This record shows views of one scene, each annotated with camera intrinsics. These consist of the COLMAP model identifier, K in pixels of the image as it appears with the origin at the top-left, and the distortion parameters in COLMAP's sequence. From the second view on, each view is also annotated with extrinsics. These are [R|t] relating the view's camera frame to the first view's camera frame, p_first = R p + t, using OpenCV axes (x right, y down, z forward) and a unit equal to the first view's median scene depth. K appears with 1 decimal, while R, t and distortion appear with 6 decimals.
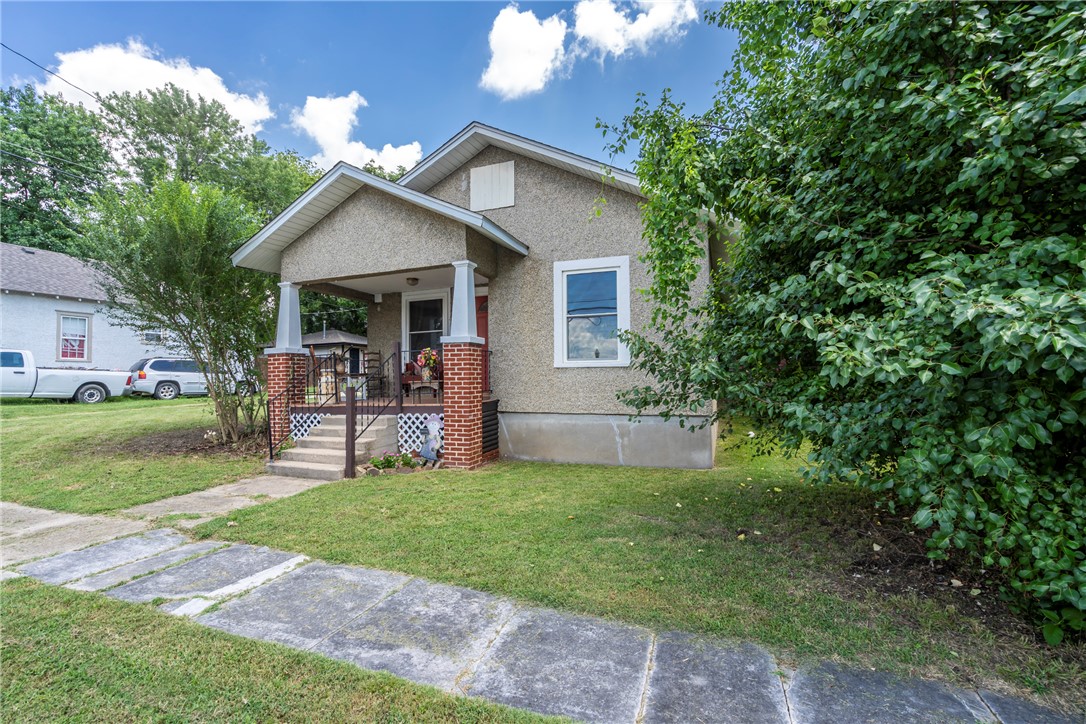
lens RADIAL K [[493.1, 0, 539.1], [0, 493.1, 363.2], [0, 0, 1]] dist [-0.004504, -0.000402]
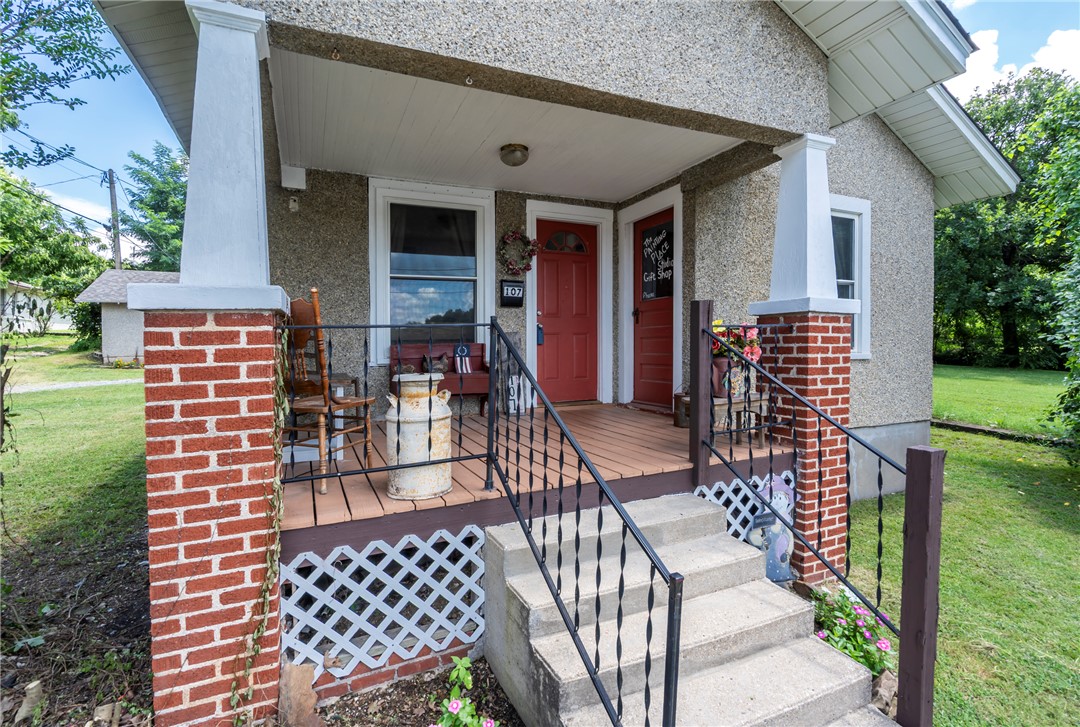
lens RADIAL K [[505.3, 0, 538.7], [0, 505.3, 359.4], [0, 0, 1]] dist [-0.000423, -0.000035]
pose [[0.710211, -0.008152, 0.703942, -0.641053], [-0.016156, 0.999481, 0.027874, -0.006562], [-0.703804, -0.031169, 0.709711, 0.797880]]
